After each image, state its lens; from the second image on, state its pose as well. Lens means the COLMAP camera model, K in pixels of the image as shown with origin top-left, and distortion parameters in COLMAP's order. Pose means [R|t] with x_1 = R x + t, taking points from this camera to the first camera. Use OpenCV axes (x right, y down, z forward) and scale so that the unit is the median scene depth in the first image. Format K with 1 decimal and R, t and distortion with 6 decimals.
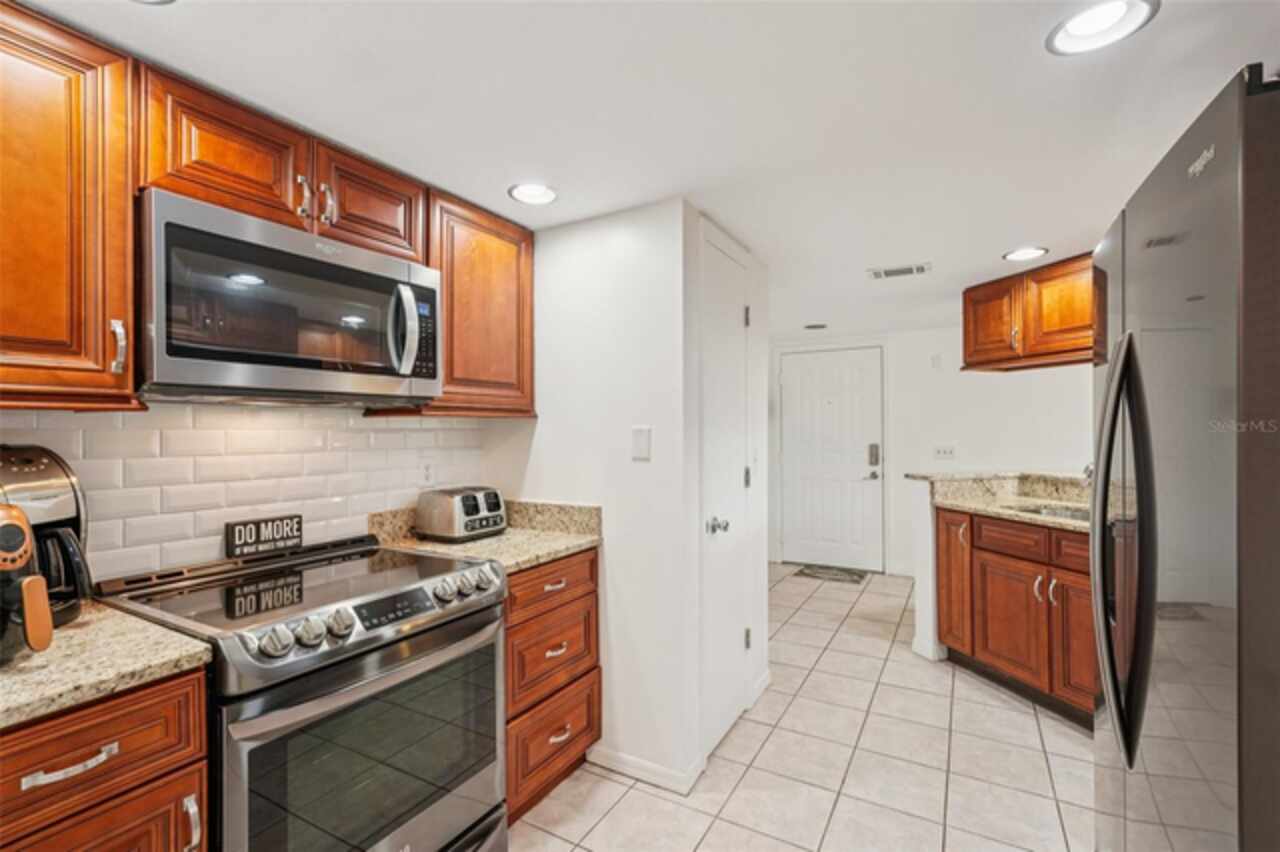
lens RADIAL K [[578.2, 0, 646.9], [0, 578.2, 428.9], [0, 0, 1]] dist [-0.010780, 0.006747]
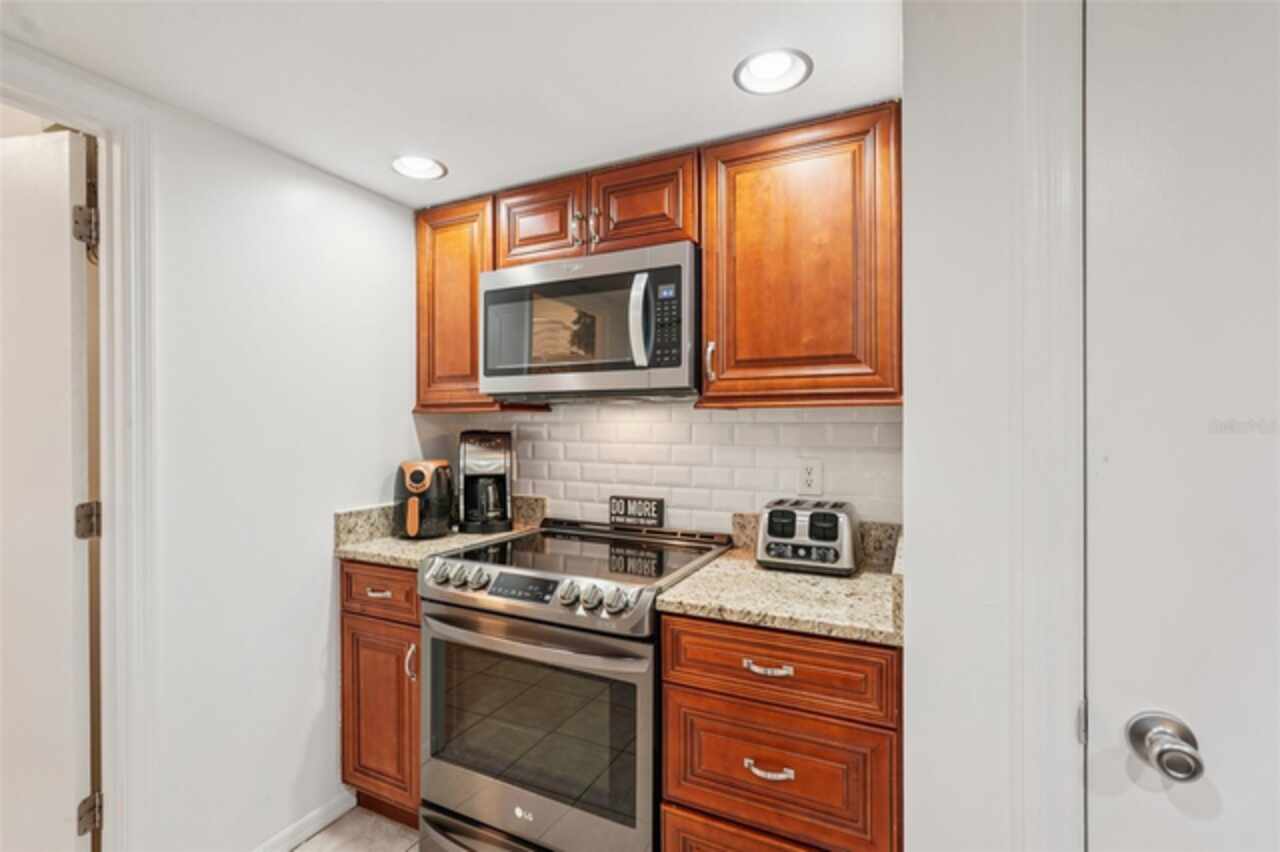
lens RADIAL K [[578.2, 0, 635.5], [0, 578.2, 422.4], [0, 0, 1]] dist [-0.010780, 0.006747]
pose [[0.052293, 0.003009, -0.998627, 0.521104], [0.000740, 0.999995, 0.003052, -0.003857], [0.998632, -0.000898, 0.052290, 0.905179]]
